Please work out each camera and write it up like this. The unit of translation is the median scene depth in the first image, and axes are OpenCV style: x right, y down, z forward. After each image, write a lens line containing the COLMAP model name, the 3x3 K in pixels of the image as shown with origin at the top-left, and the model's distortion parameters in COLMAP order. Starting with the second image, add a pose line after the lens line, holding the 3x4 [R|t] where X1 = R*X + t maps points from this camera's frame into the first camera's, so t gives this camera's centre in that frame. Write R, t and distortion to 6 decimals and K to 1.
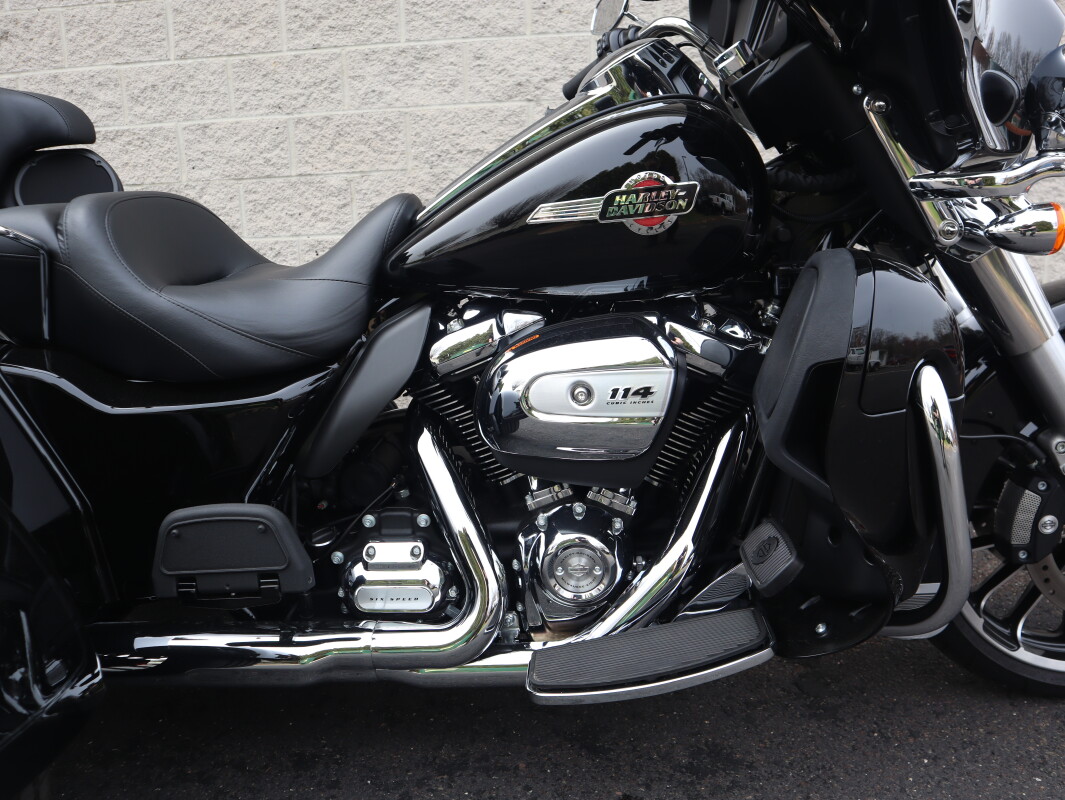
lens RADIAL K [[828.1, 0, 535.9], [0, 828.1, 397.7], [0, 0, 1]] dist [-0.123552, 0.080990]
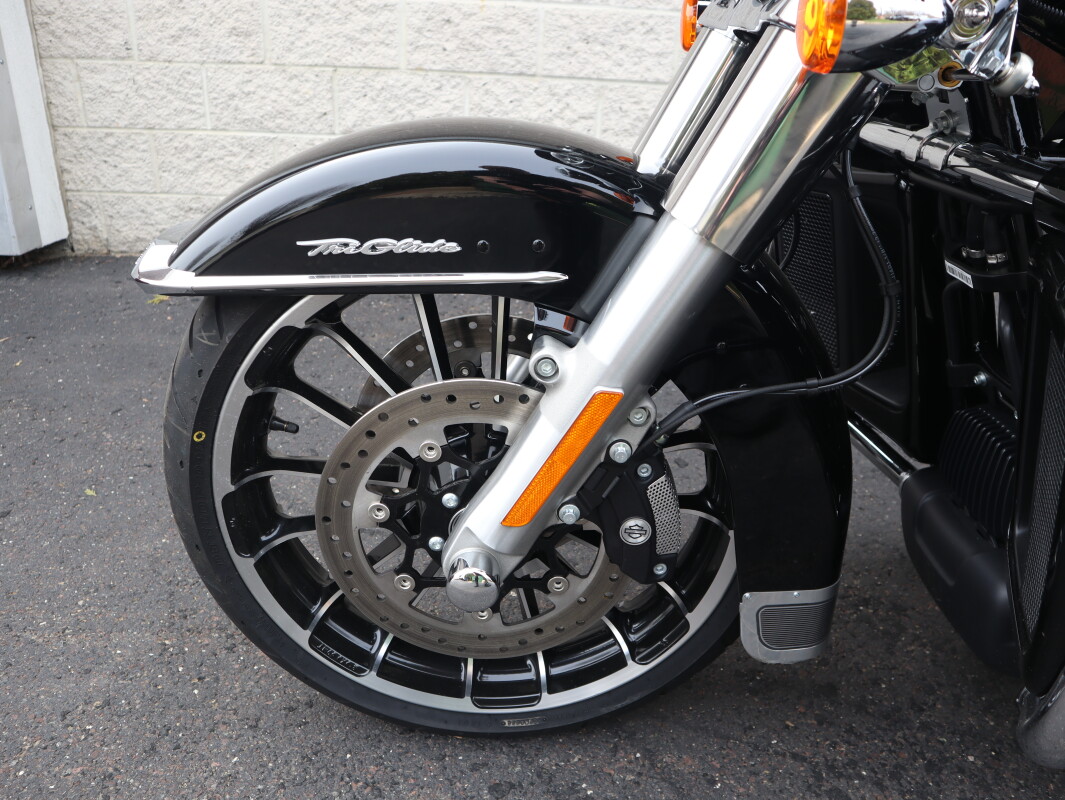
lens RADIAL K [[828.1, 0, 530.3], [0, 828.1, 399.2], [0, 0, 1]] dist [-0.123552, 0.080990]
pose [[0.989042, 0.017970, 0.146537, -0.600447], [-0.045724, 0.981045, 0.188310, 0.051739], [-0.140375, -0.192947, 0.971116, 0.135186]]
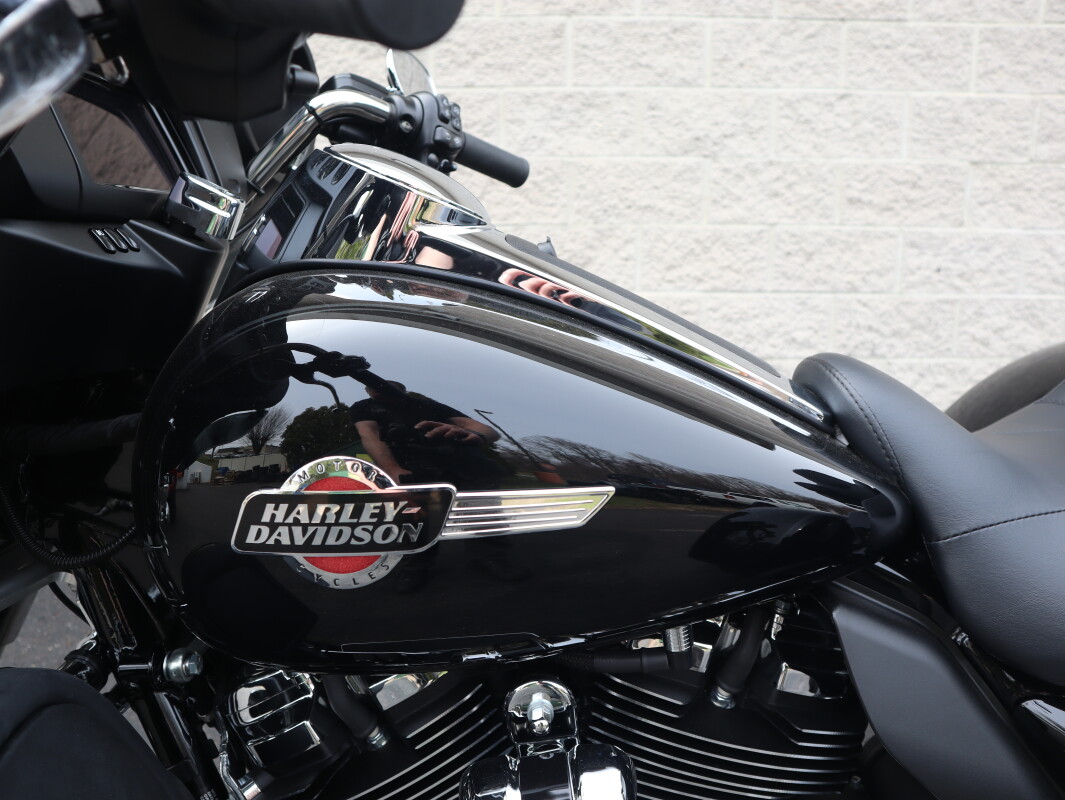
lens RADIAL K [[828.1, 0, 532.7], [0, 828.1, 400.8], [0, 0, 1]] dist [-0.123552, 0.080990]
pose [[0.990168, -0.006568, 0.139728, -0.335845], [0.012342, 0.999103, -0.040501, -0.046612], [-0.139336, 0.041828, 0.989361, 0.108054]]
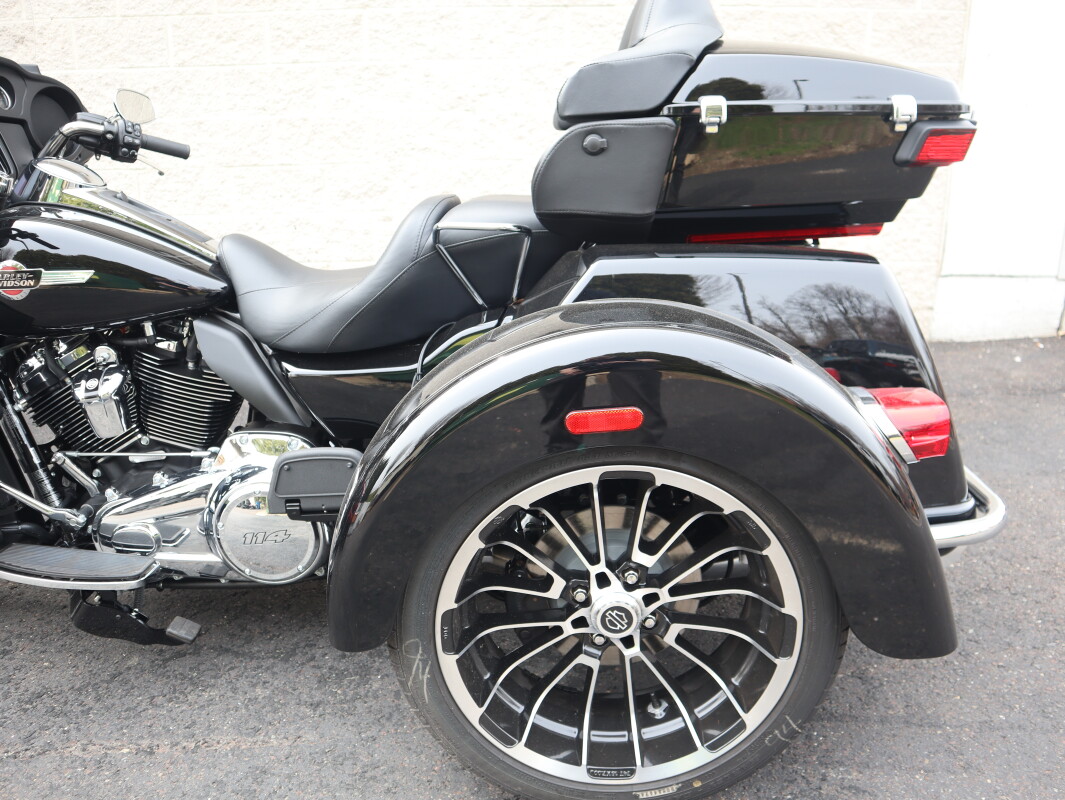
lens RADIAL K [[828.1, 0, 533.2], [0, 828.1, 395.4], [0, 0, 1]] dist [-0.123552, 0.080990]
pose [[0.992500, -0.015471, 0.121264, -0.067639], [0.009935, 0.998886, 0.046124, 0.026759], [-0.121843, -0.044573, 0.991548, -0.306782]]
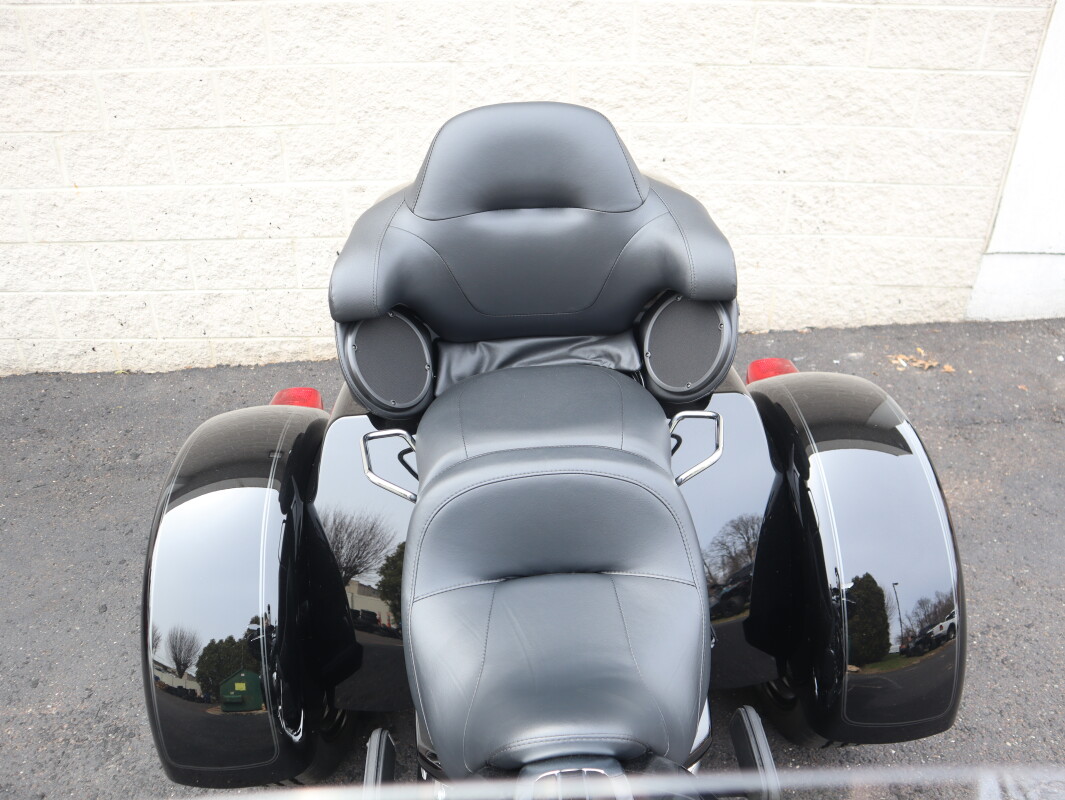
lens RADIAL K [[828.1, 0, 531.9], [0, 828.1, 397.9], [0, 0, 1]] dist [-0.123552, 0.080990]
pose [[0.987166, -0.055869, 0.149607, -0.086095], [0.010501, 0.957492, 0.288269, -0.246892], [-0.159353, -0.282999, 0.945790, -0.133113]]
